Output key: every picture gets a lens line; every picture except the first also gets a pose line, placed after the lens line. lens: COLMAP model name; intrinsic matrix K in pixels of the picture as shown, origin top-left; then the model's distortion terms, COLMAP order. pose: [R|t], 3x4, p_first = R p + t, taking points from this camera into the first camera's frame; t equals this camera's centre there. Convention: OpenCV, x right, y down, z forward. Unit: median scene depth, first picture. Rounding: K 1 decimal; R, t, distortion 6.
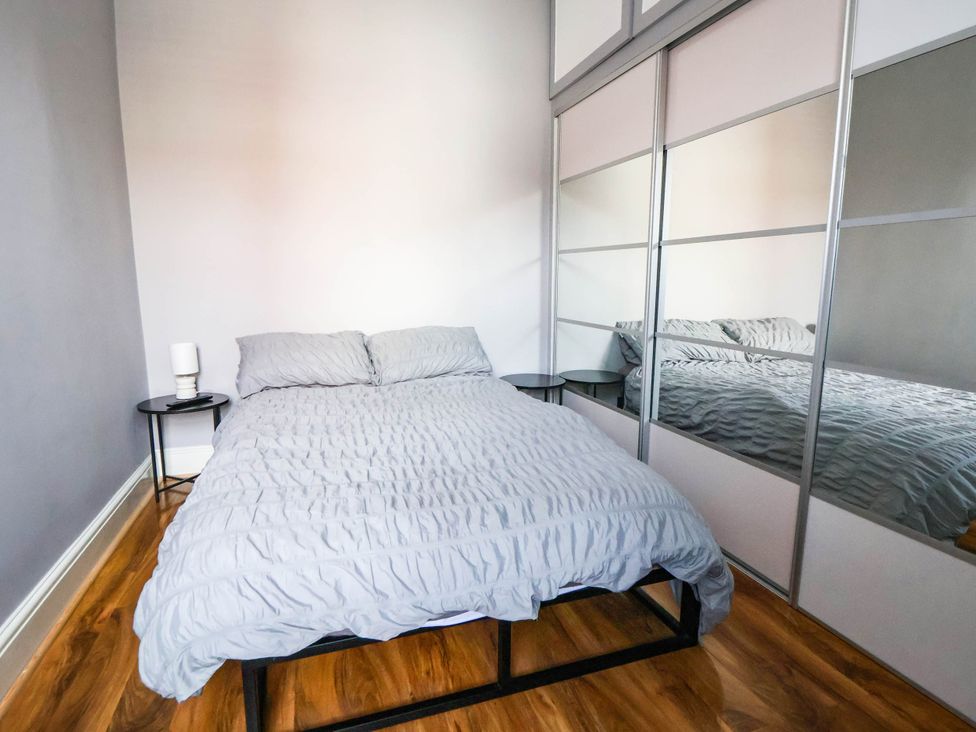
lens RADIAL K [[538.9, 0, 485.7], [0, 538.9, 361.6], [0, 0, 1]] dist [-0.003384, -0.006437]
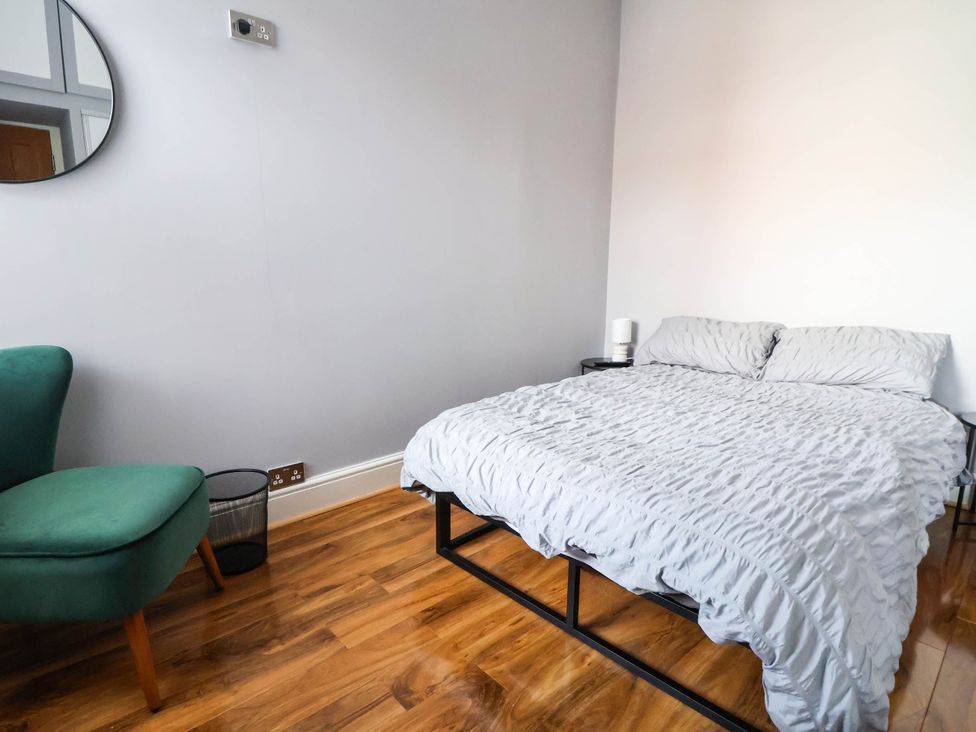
lens RADIAL K [[538.9, 0, 486.5], [0, 538.9, 369.7], [0, 0, 1]] dist [-0.003384, -0.006437]
pose [[0.418520, 0.162929, -0.893474, 0.499426], [-0.143614, 0.983272, 0.112033, -0.013184], [0.896781, 0.081427, 0.434918, 0.175988]]
